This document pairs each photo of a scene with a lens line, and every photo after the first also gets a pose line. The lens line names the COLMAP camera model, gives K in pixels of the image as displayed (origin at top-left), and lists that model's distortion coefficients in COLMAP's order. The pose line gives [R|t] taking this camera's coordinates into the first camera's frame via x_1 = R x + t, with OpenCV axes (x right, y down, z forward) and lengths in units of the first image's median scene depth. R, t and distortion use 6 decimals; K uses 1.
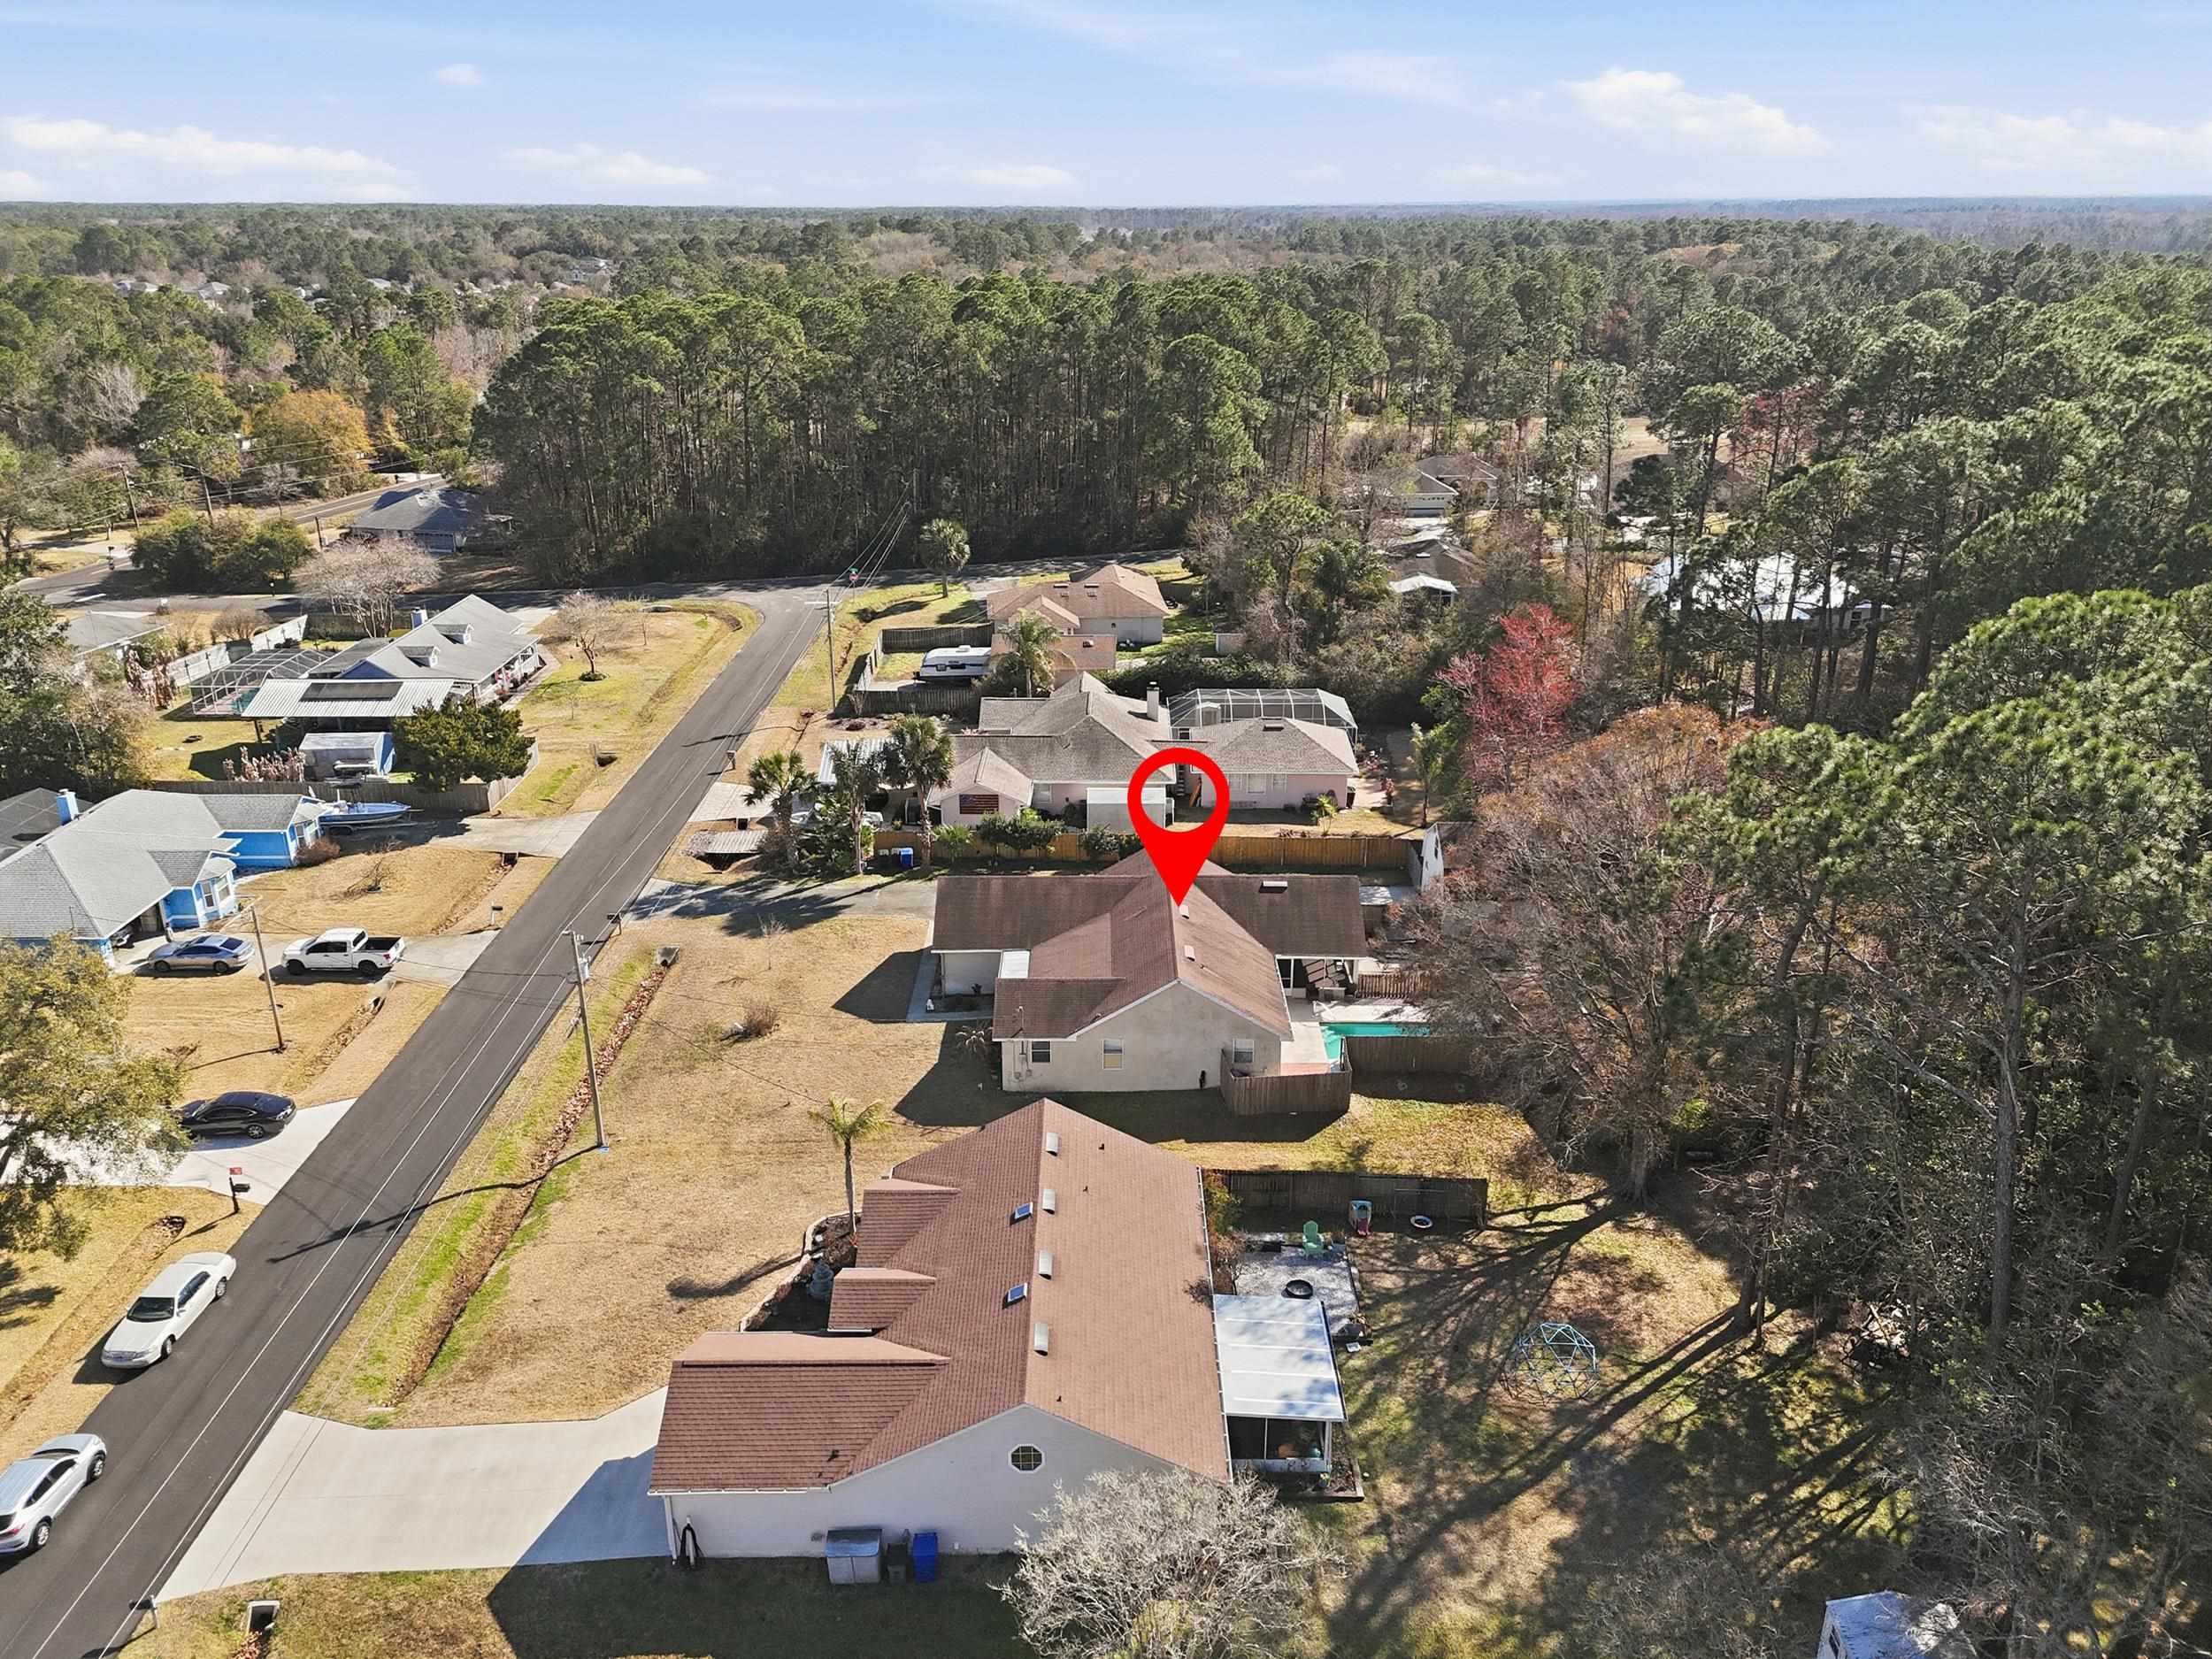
lens RADIAL K [[1616.5, 0, 1106.0], [0, 1616.5, 829.5], [0, 0, 1]] dist [0.032332, -0.004427]
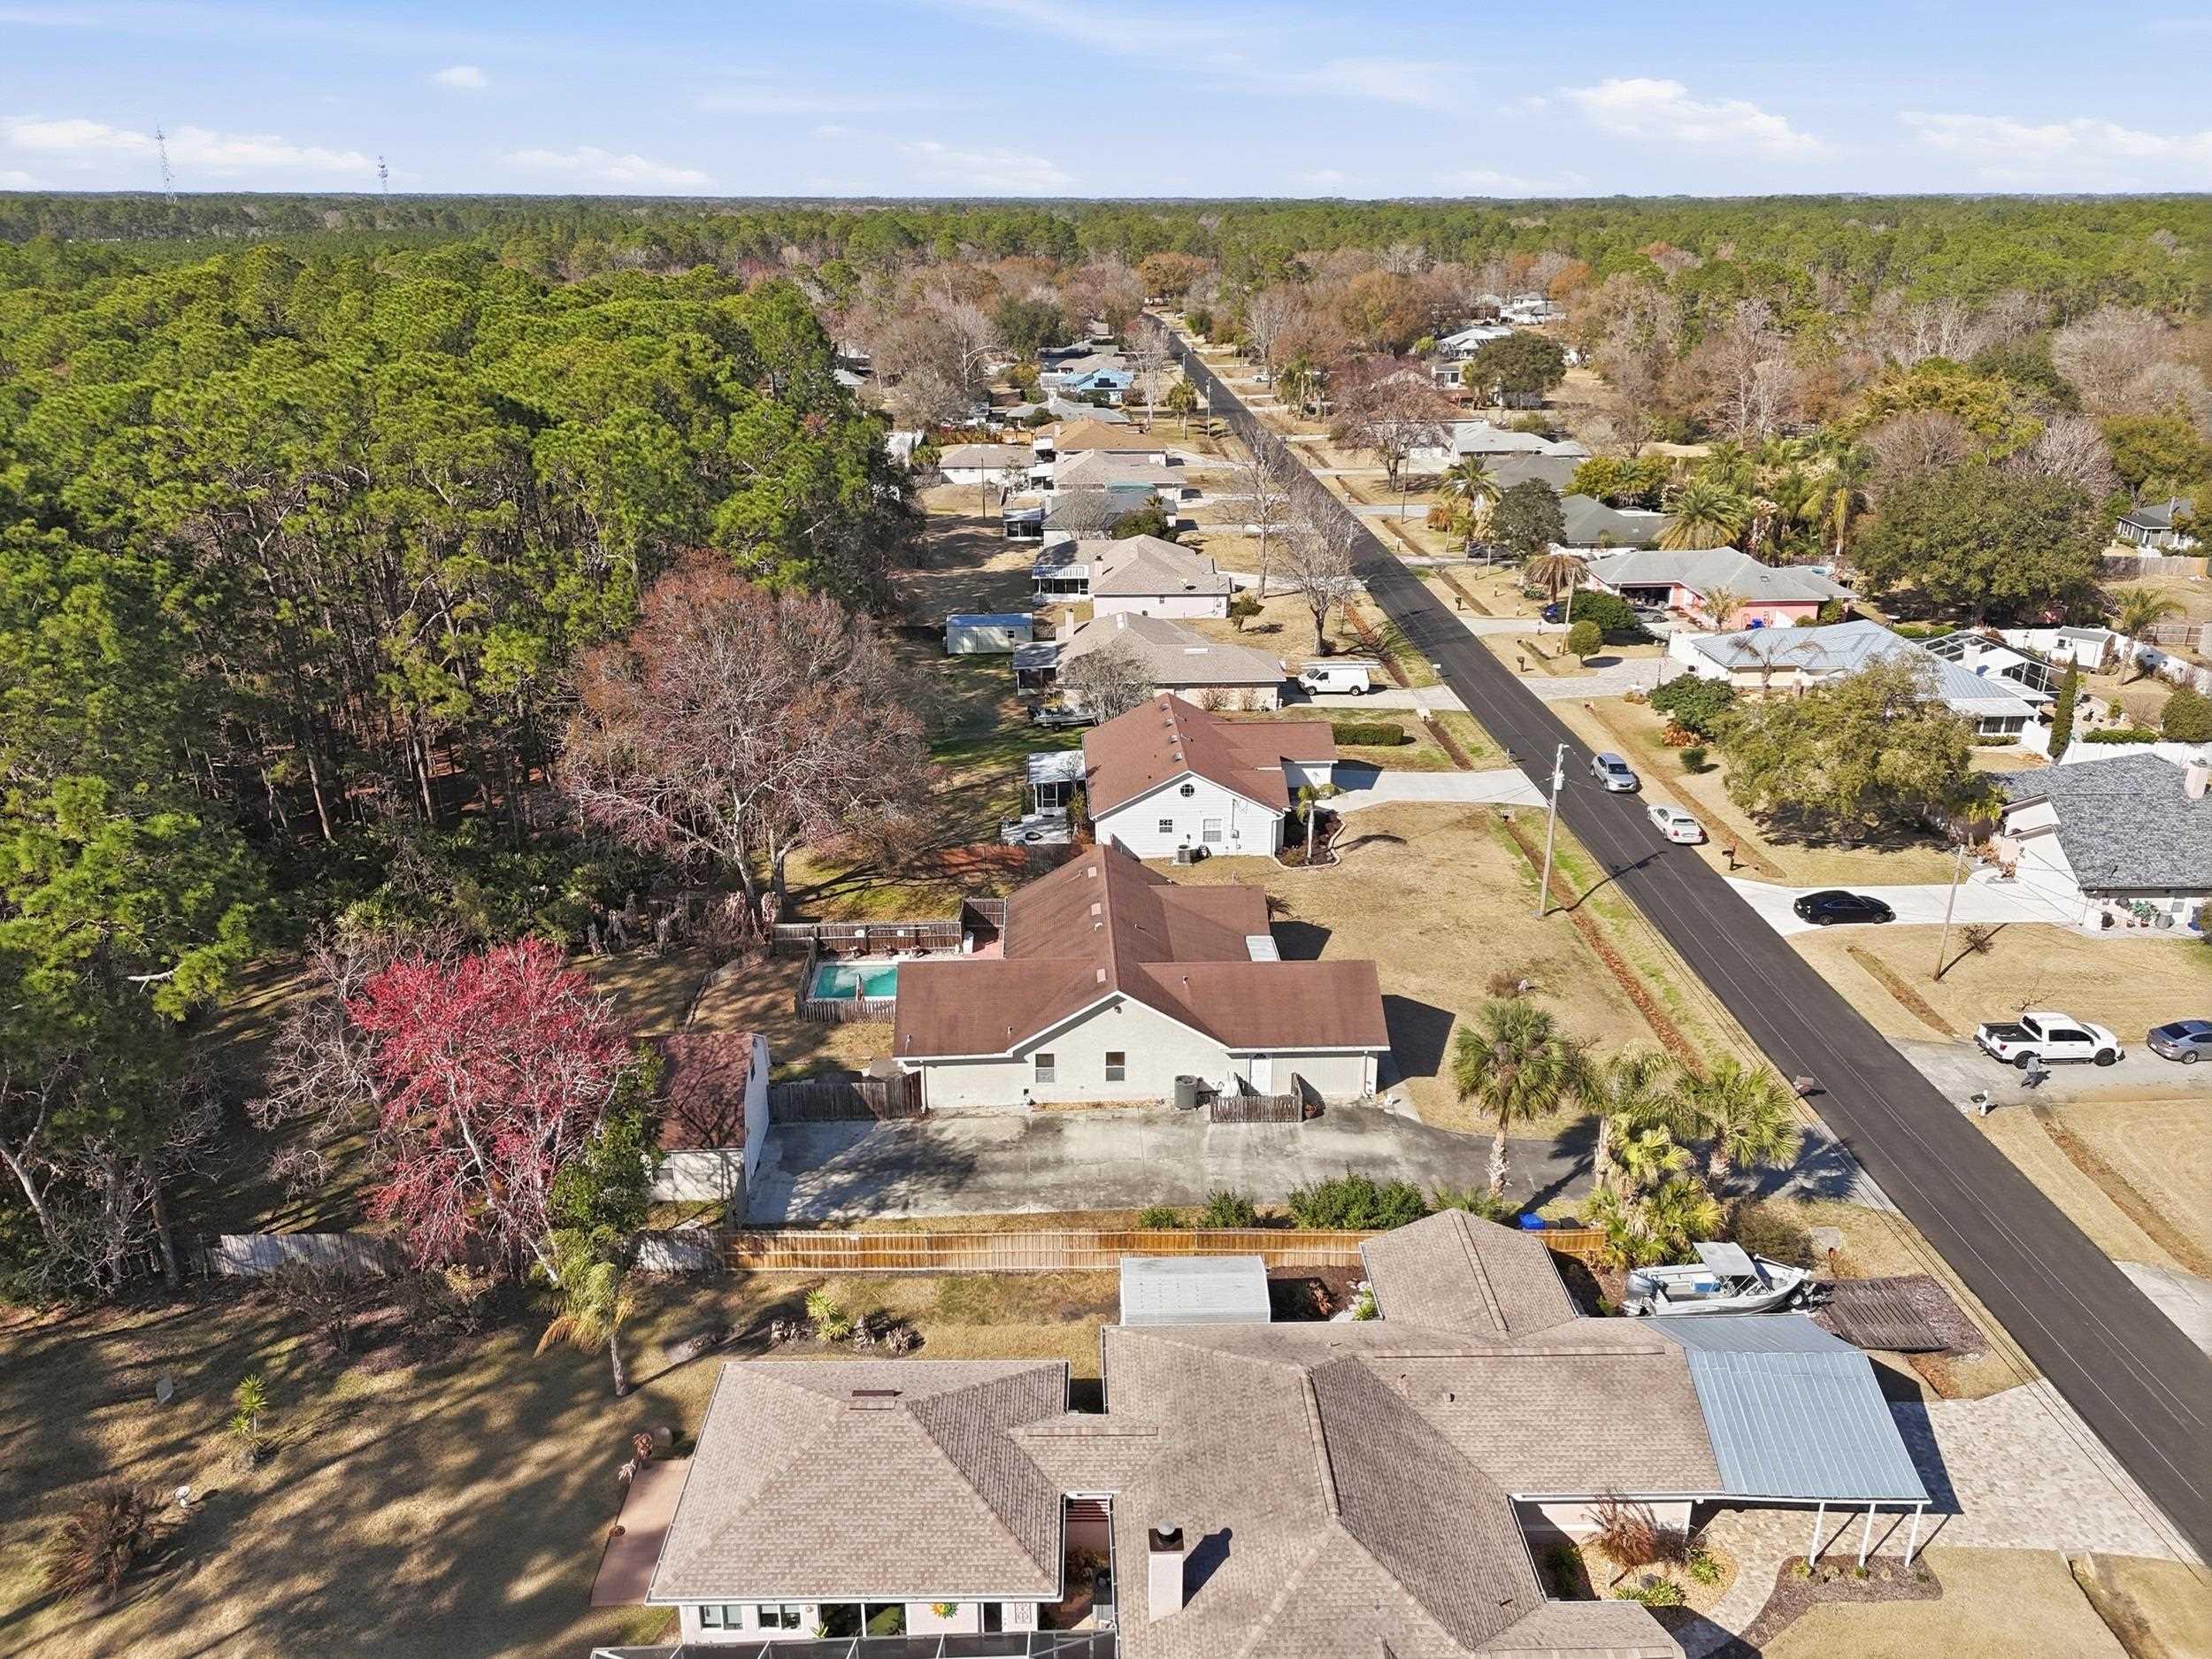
lens RADIAL K [[1616.5, 0, 1106.0], [0, 1616.5, 829.5], [0, 0, 1]] dist [0.032332, -0.004427]
pose [[-0.999120, 0.015514, -0.038963, 0.081674], [-0.014610, 0.742110, 0.670119, -0.649403], [0.039311, 0.670099, -0.741230, 1.696494]]
